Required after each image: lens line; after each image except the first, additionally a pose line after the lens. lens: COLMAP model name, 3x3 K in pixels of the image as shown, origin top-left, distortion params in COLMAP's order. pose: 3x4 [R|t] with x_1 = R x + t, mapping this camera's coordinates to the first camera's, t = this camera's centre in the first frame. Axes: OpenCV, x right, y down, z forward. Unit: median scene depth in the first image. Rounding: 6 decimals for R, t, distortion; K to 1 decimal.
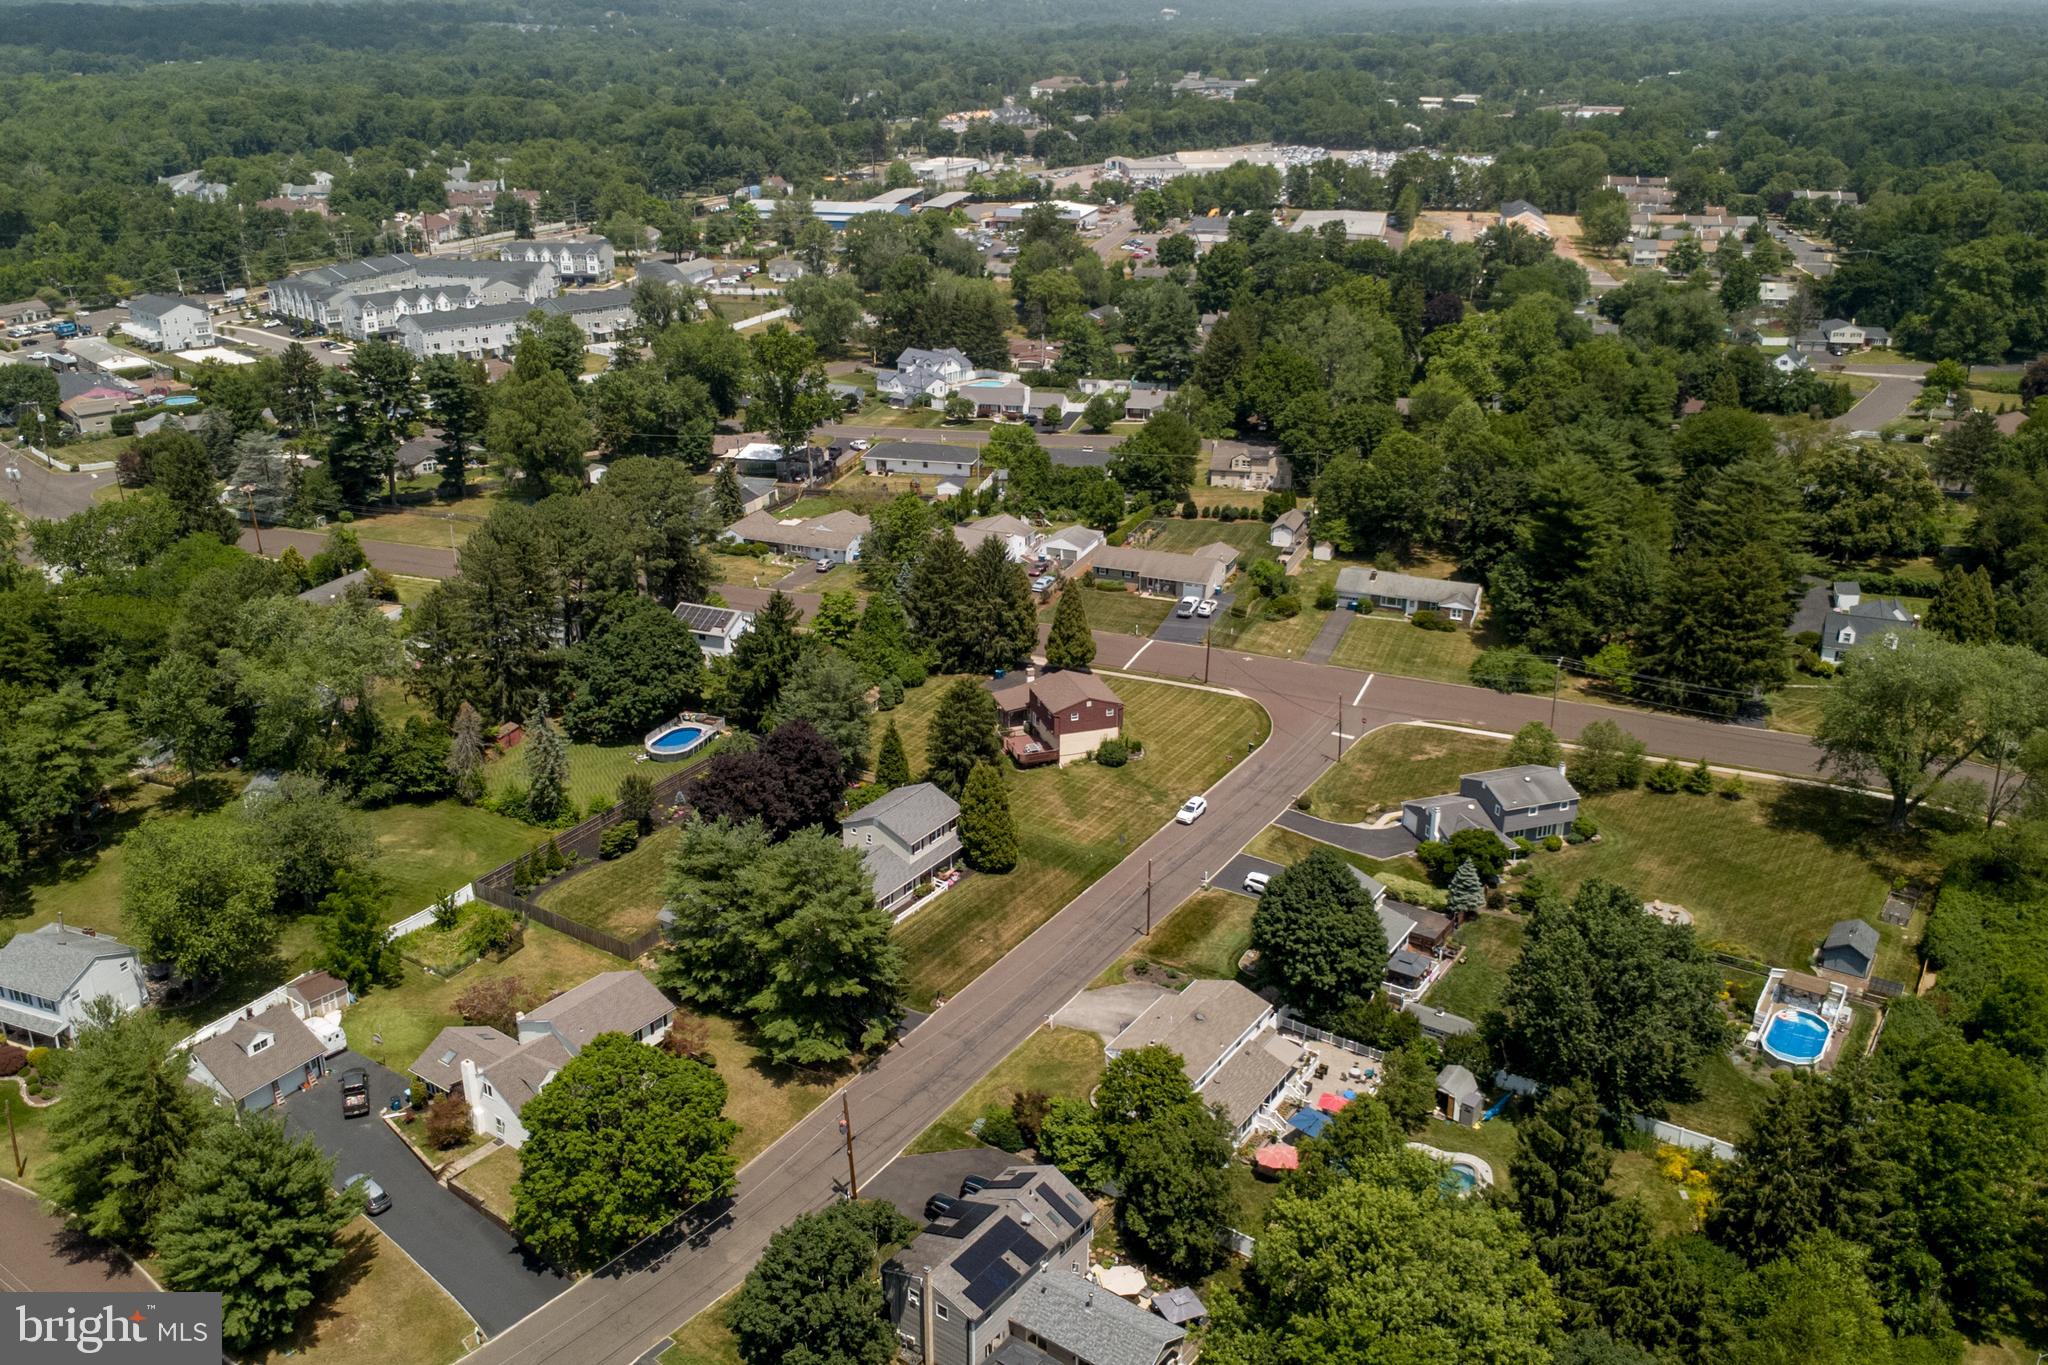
lens RADIAL K [[1735.3, 0, 1025.5], [0, 1735.3, 673.3], [0, 0, 1]] dist [0.003334, 0.023399]
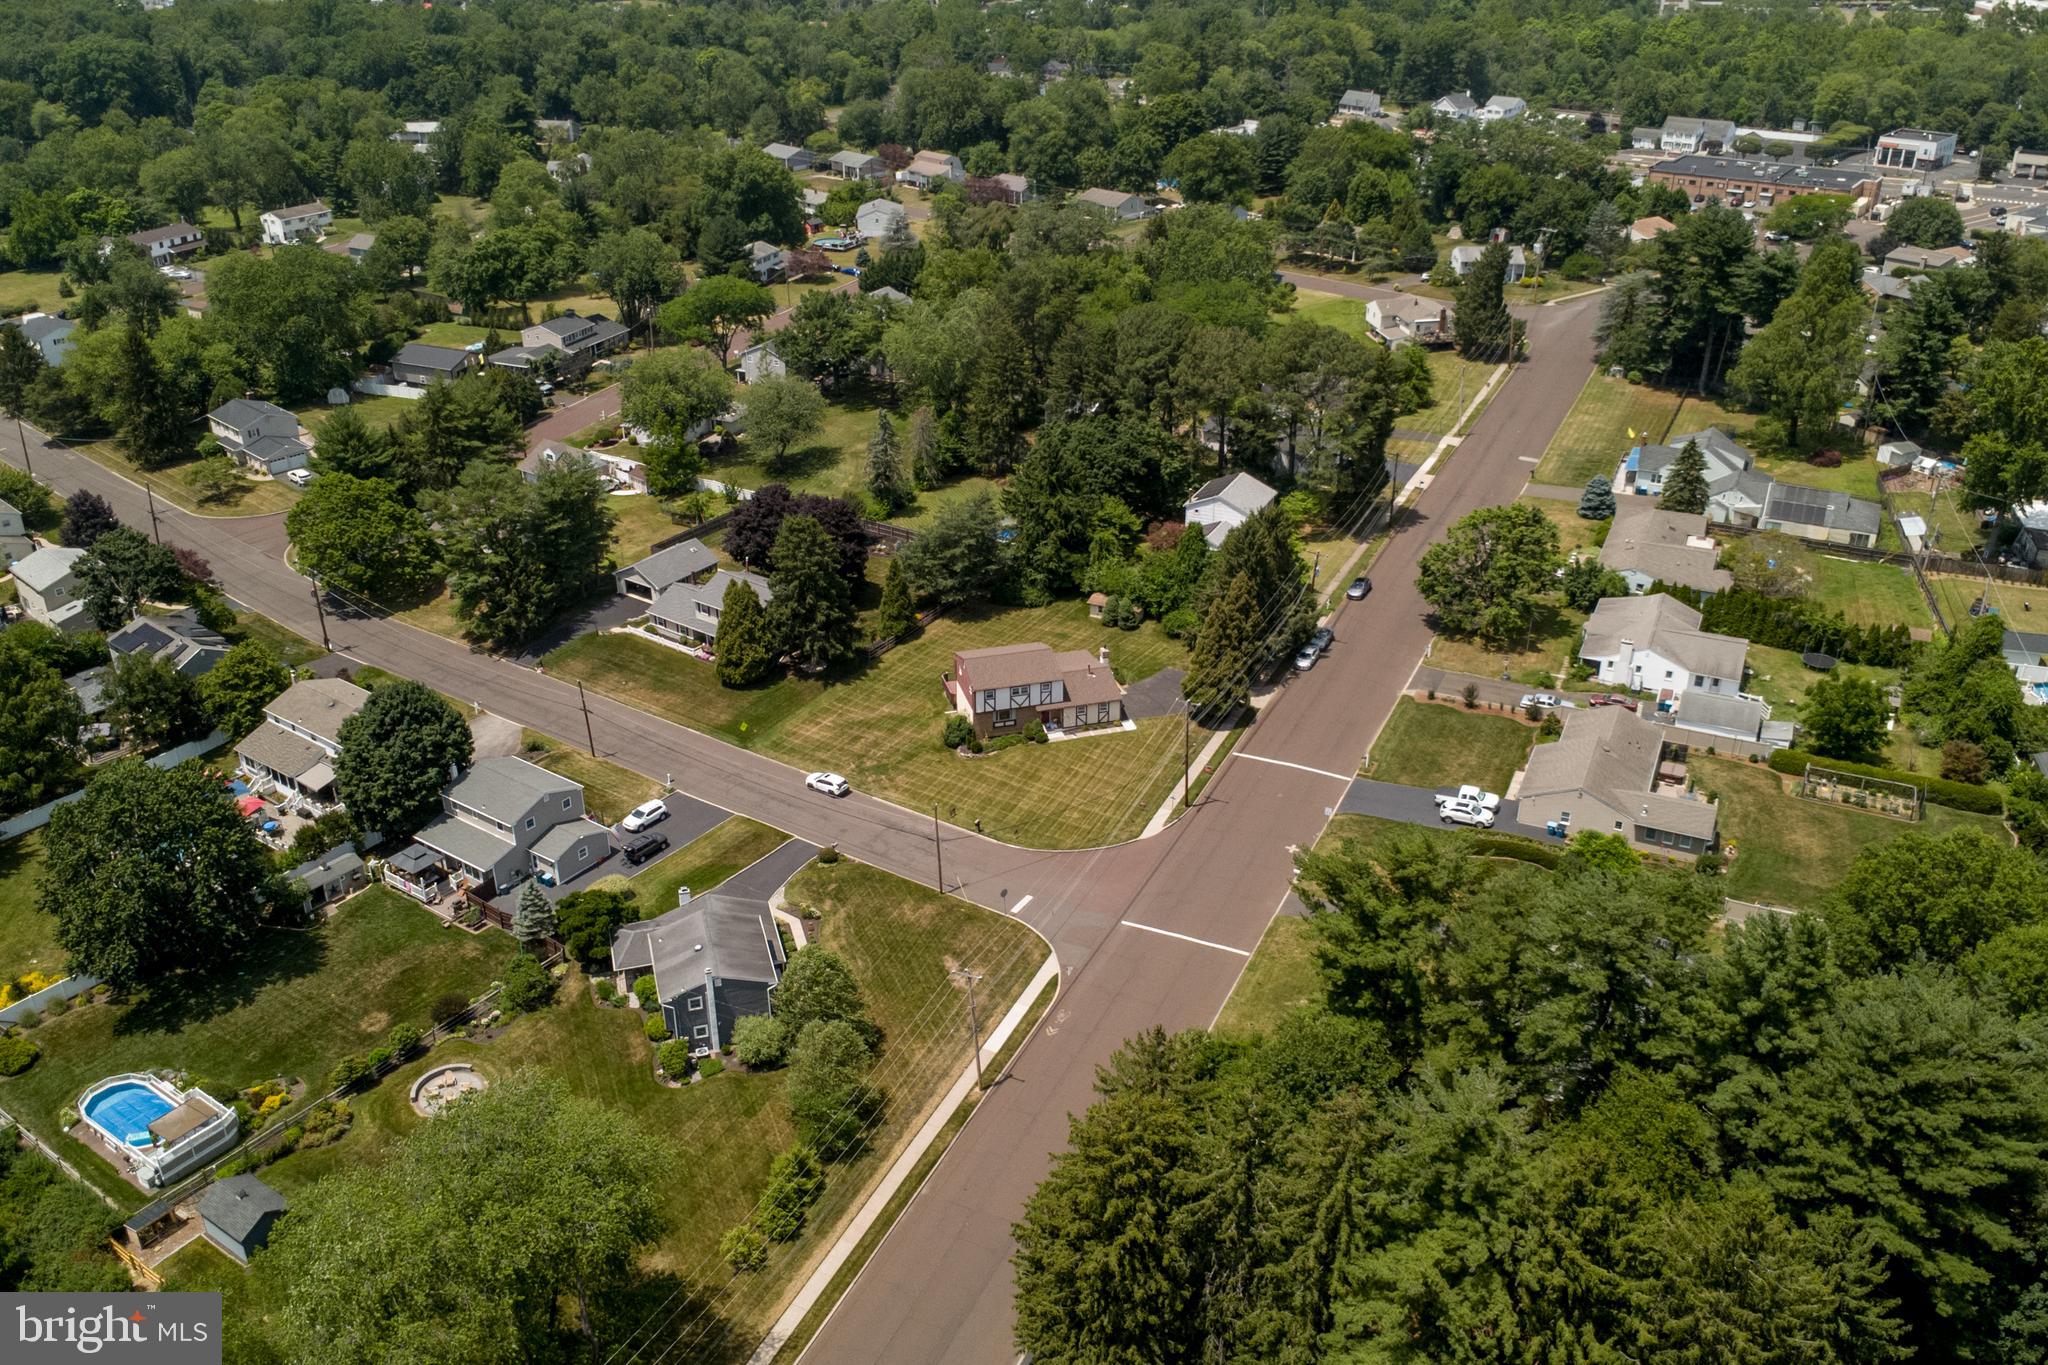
lens RADIAL K [[1729.0, 0, 1021.7], [0, 1729.0, 680.8], [0, 0, 1]] dist [0.012775, 0.008858]
pose [[-0.052944, 0.453392, -0.889737, 0.639323], [-0.364138, 0.820873, 0.439968, -0.290434], [0.929839, 0.347281, 0.121637, 0.731900]]
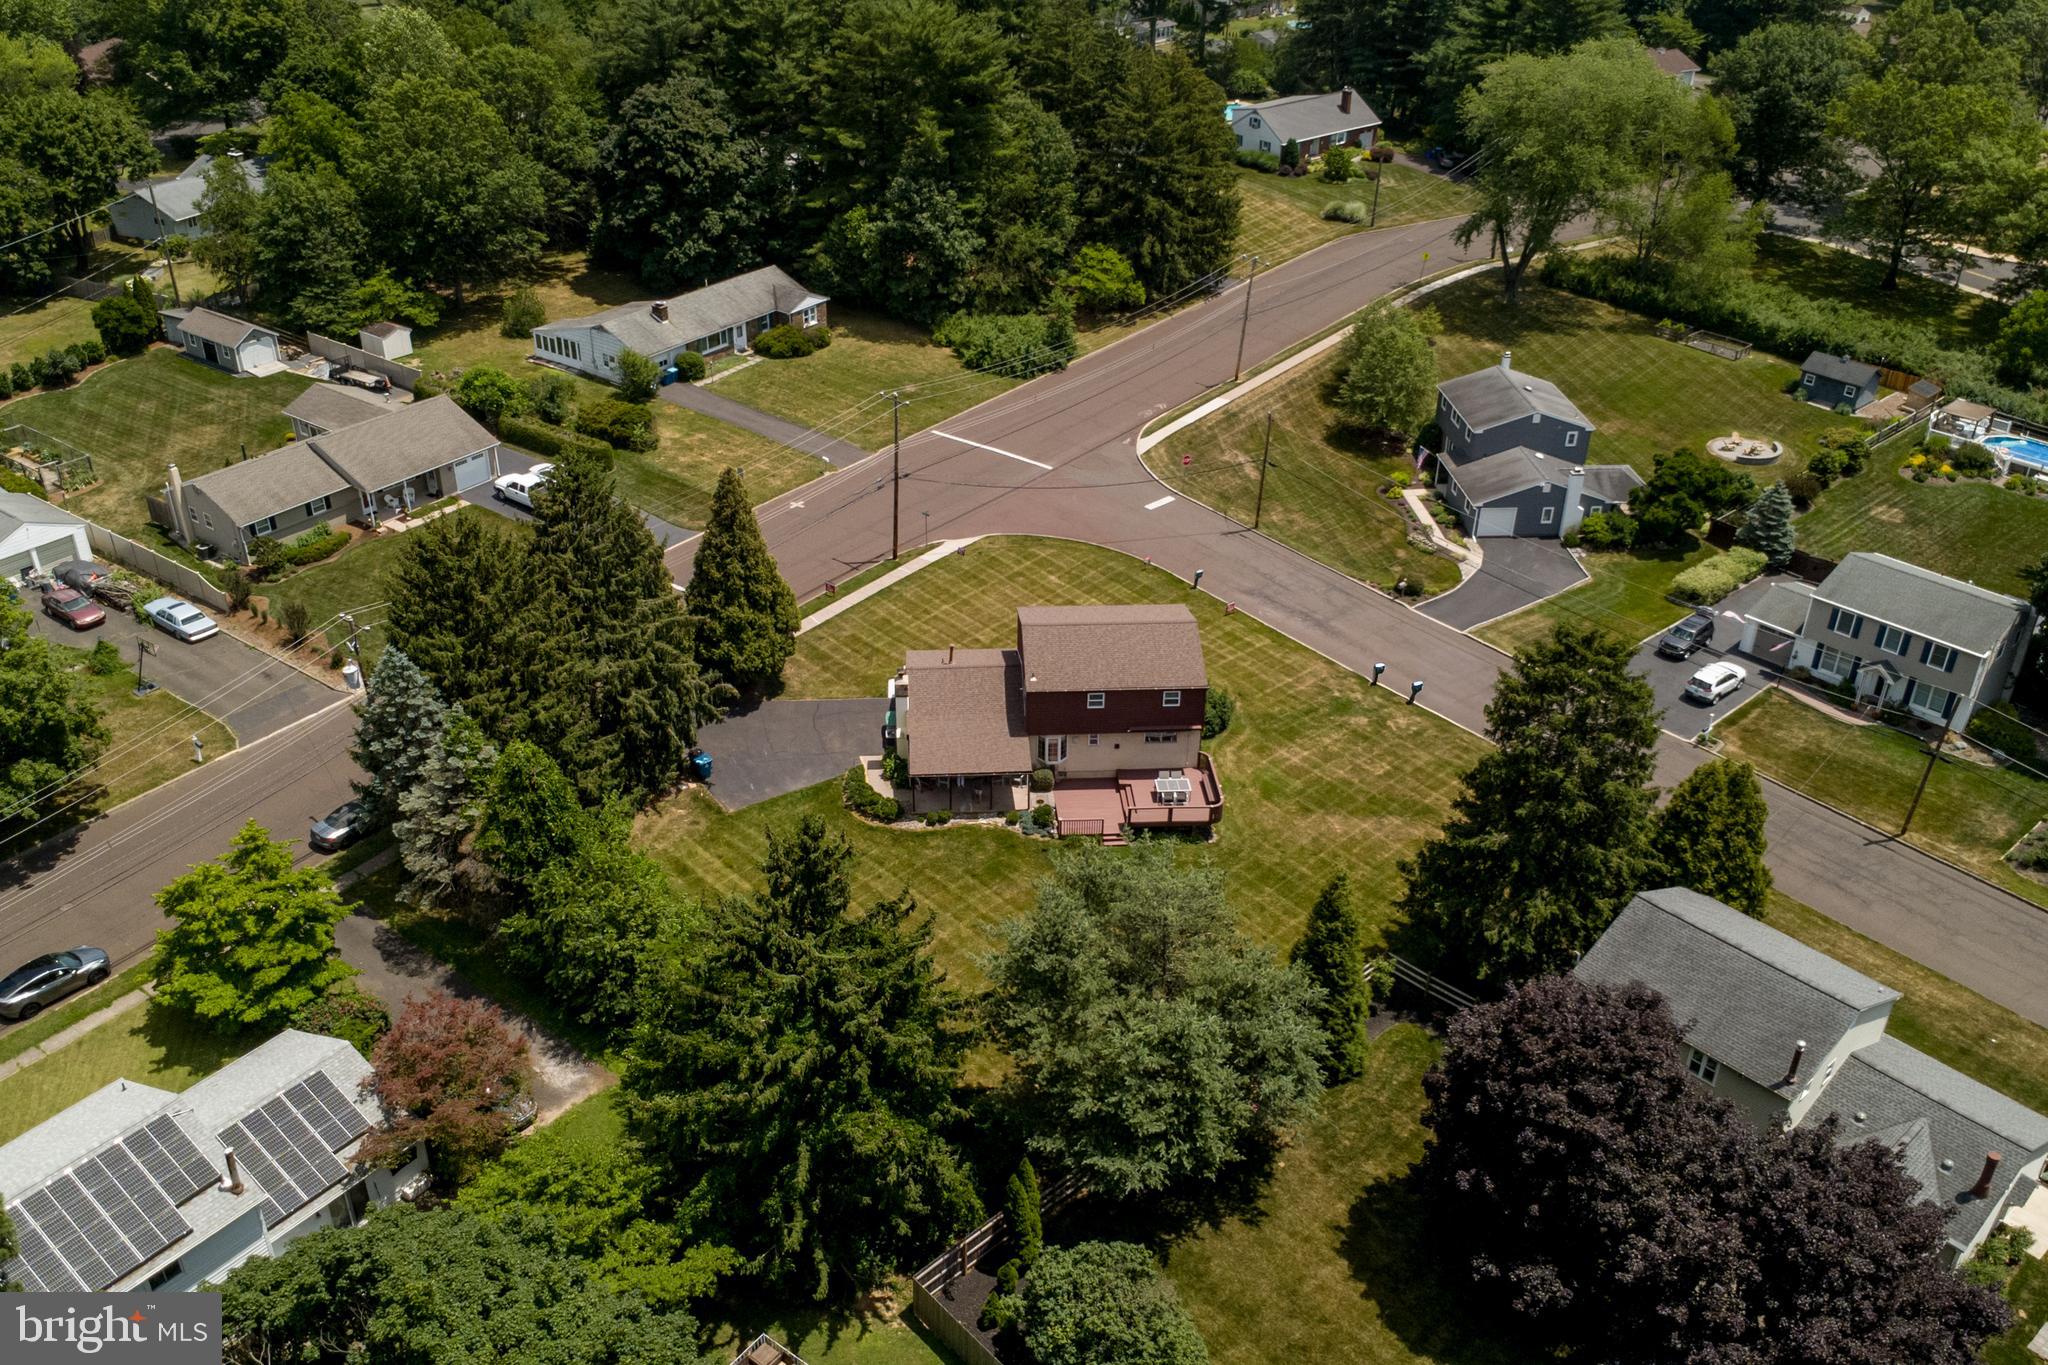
lens RADIAL K [[1729.0, 0, 1021.7], [0, 1729.0, 680.8], [0, 0, 1]] dist [0.012775, 0.008858]
pose [[0.252830, -0.490746, 0.833814, -0.284303], [0.346516, 0.850574, 0.395539, -0.132250], [-0.903329, 0.188926, 0.385101, 0.687866]]
